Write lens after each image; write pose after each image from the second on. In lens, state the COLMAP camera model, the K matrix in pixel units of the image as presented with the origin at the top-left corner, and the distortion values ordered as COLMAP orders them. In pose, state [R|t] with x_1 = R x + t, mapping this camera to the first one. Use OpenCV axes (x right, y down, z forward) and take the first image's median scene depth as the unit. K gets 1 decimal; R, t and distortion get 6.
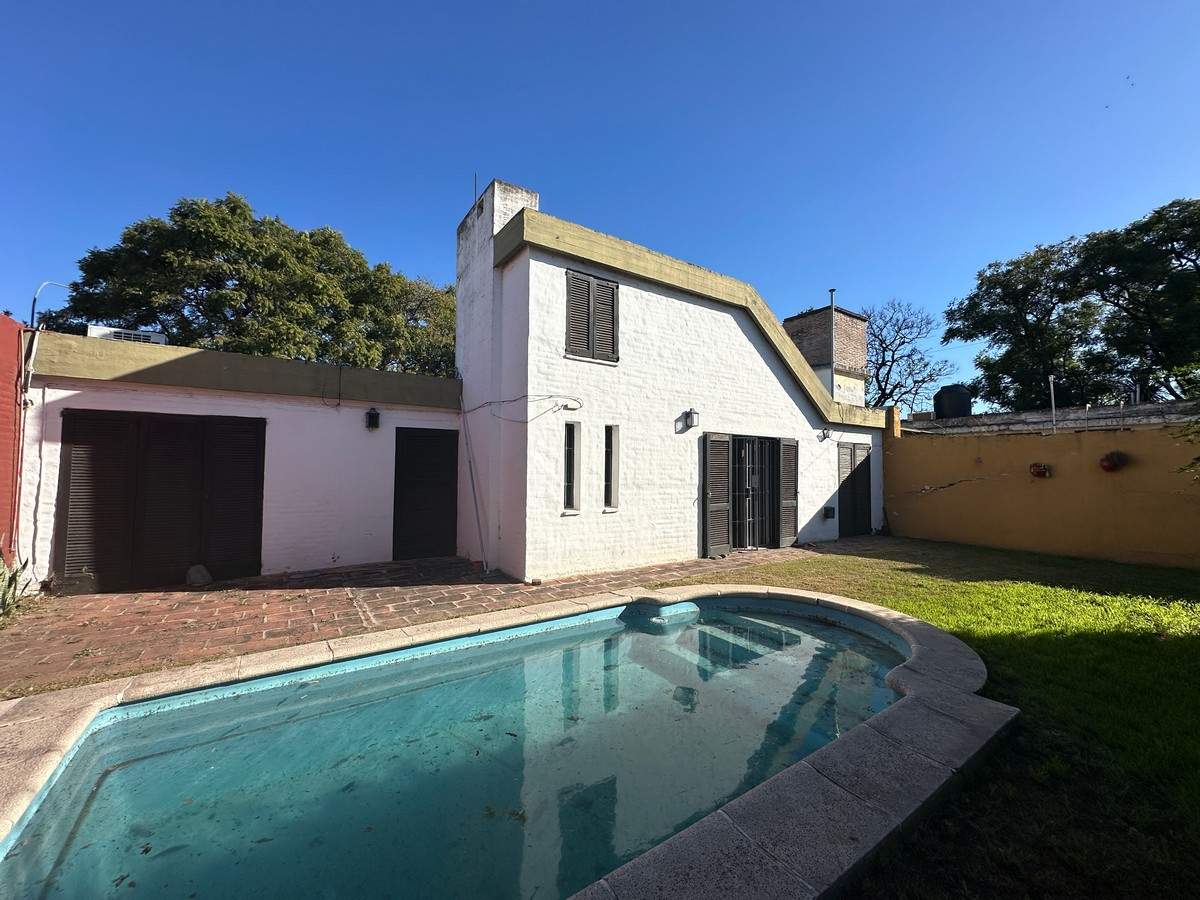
lens RADIAL K [[479.6, 0, 598.0], [0, 479.6, 450.3], [0, 0, 1]] dist [-0.004491, 0.000757]
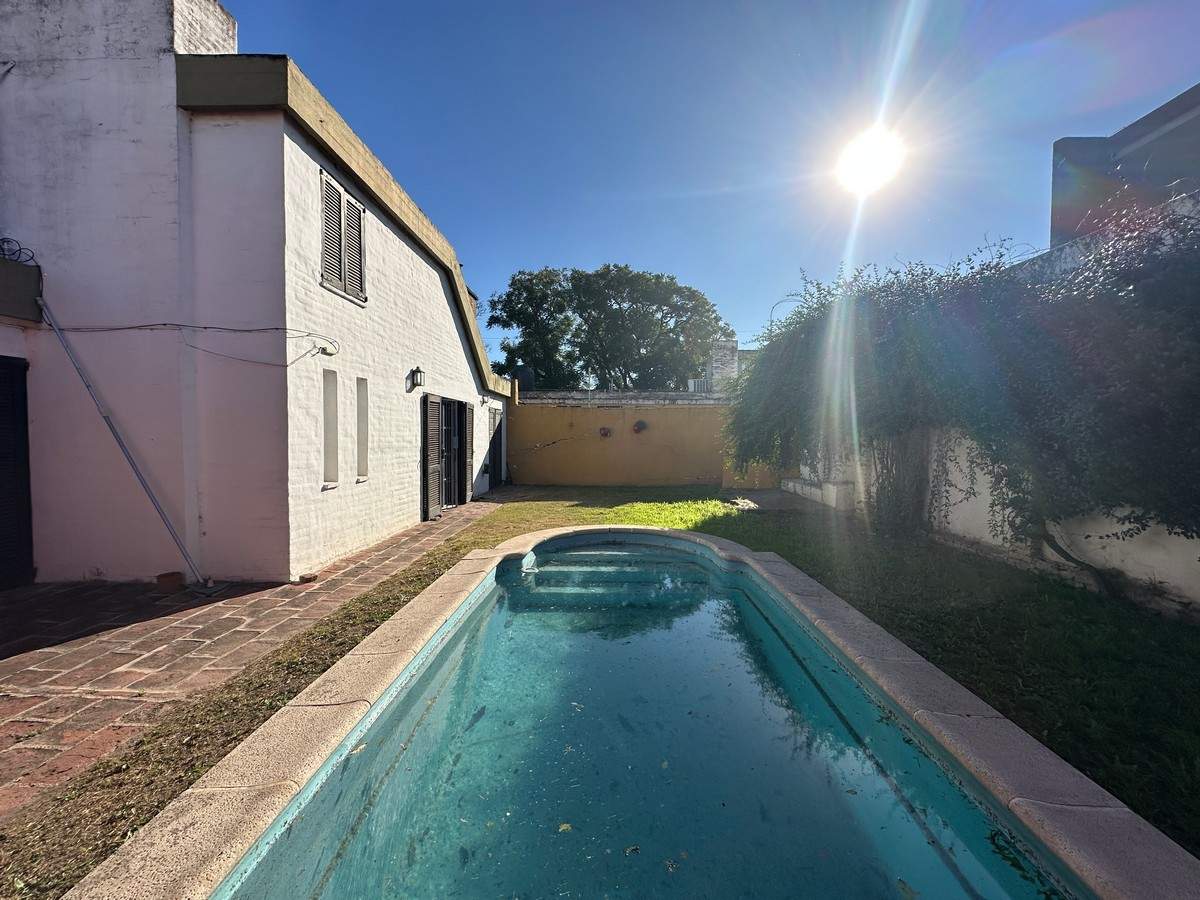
lens RADIAL K [[479.6, 0, 603.4], [0, 479.6, 450.2], [0, 0, 1]] dist [-0.004491, 0.000757]
pose [[0.579194, -0.031206, 0.814592, -0.393605], [-0.034553, 0.997429, 0.062778, 0.005572], [-0.814457, -0.064507, 0.576627, 0.155436]]
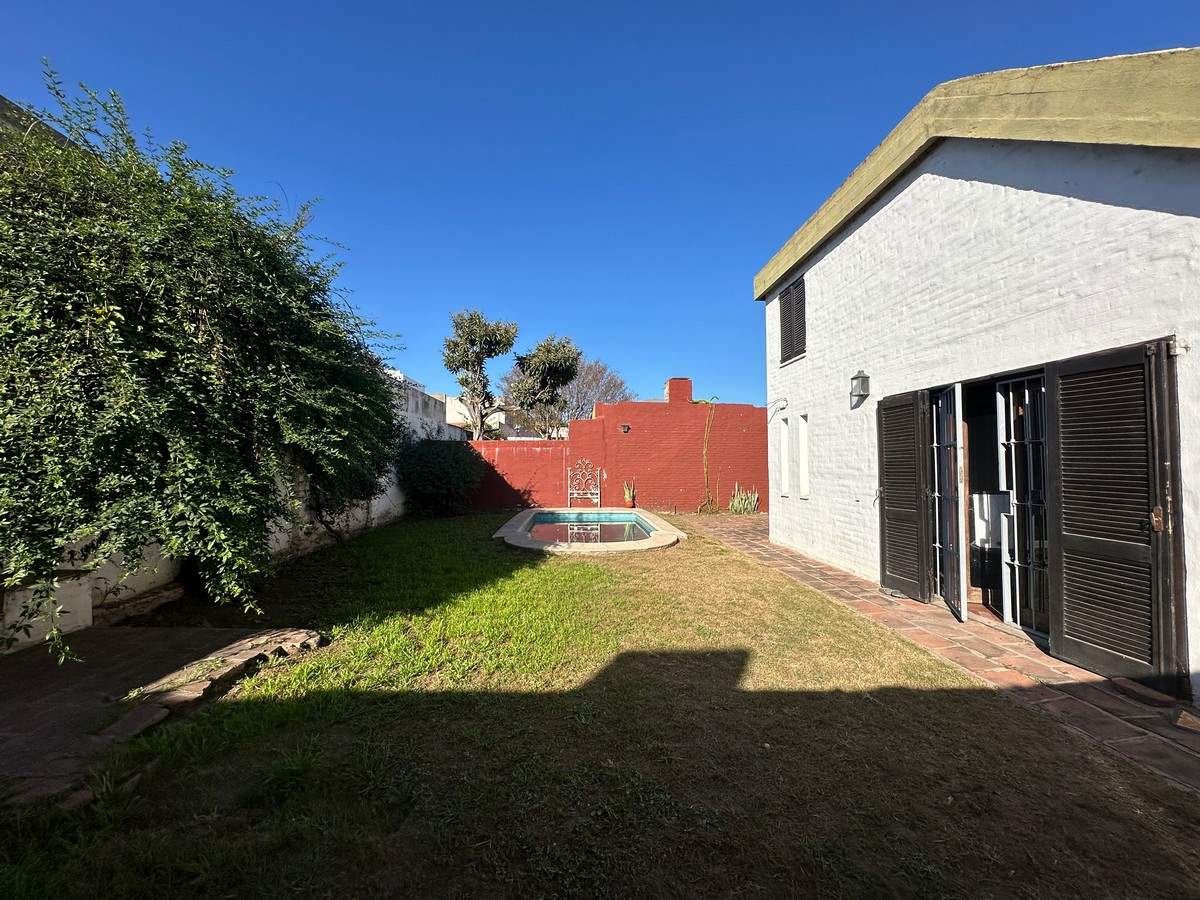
lens RADIAL K [[479.6, 0, 598.5], [0, 479.6, 449.8], [0, 0, 1]] dist [-0.004491, 0.000757]
pose [[-0.525224, -0.033681, -0.850297, 1.085137], [0.031295, 0.997776, -0.058853, 0.066407], [0.850388, -0.057521, -0.523002, 1.104636]]
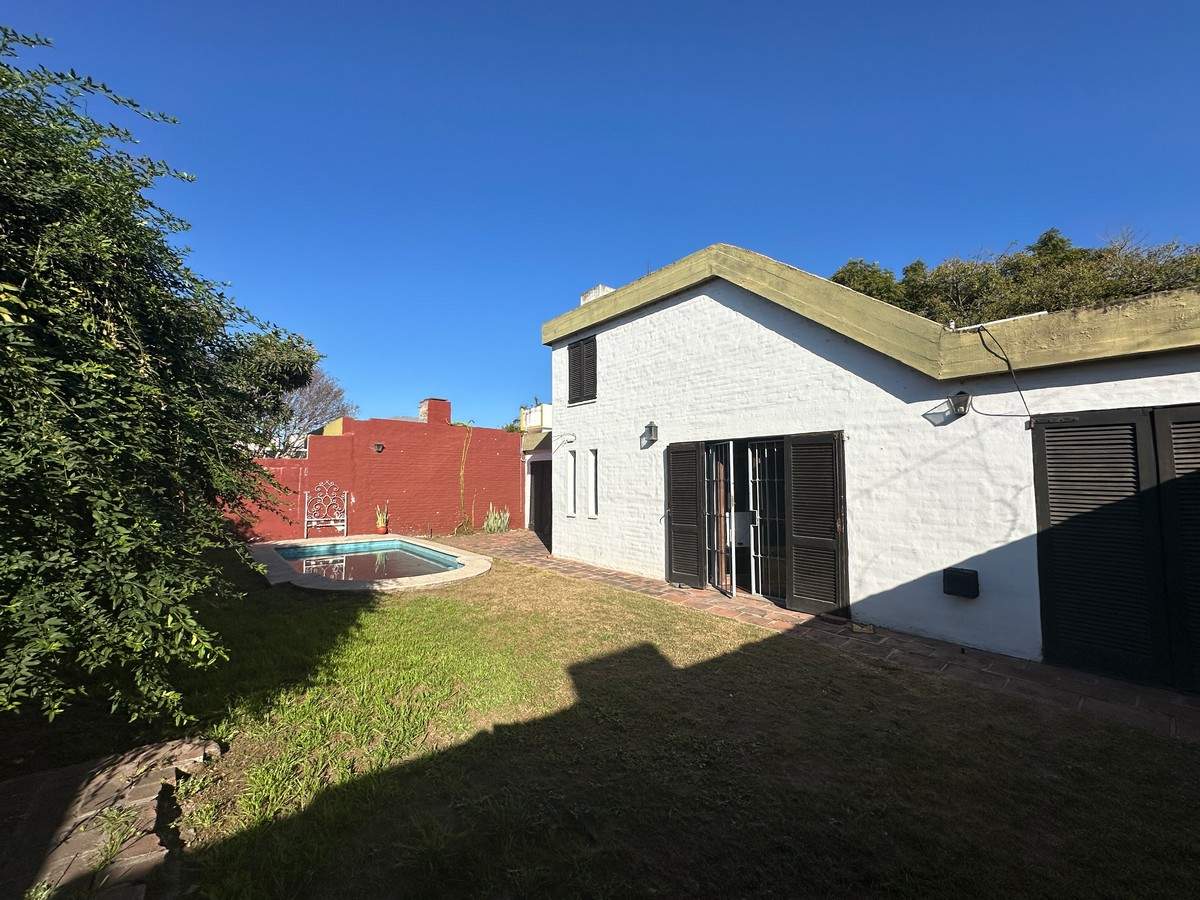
lens RADIAL K [[479.6, 0, 601.8], [0, 479.6, 450.6], [0, 0, 1]] dist [-0.004491, 0.000757]
pose [[0.088872, -0.067071, -0.993782, 1.224002], [0.042846, 0.997064, -0.063461, 0.030360], [0.995121, -0.036940, 0.091485, 0.863535]]
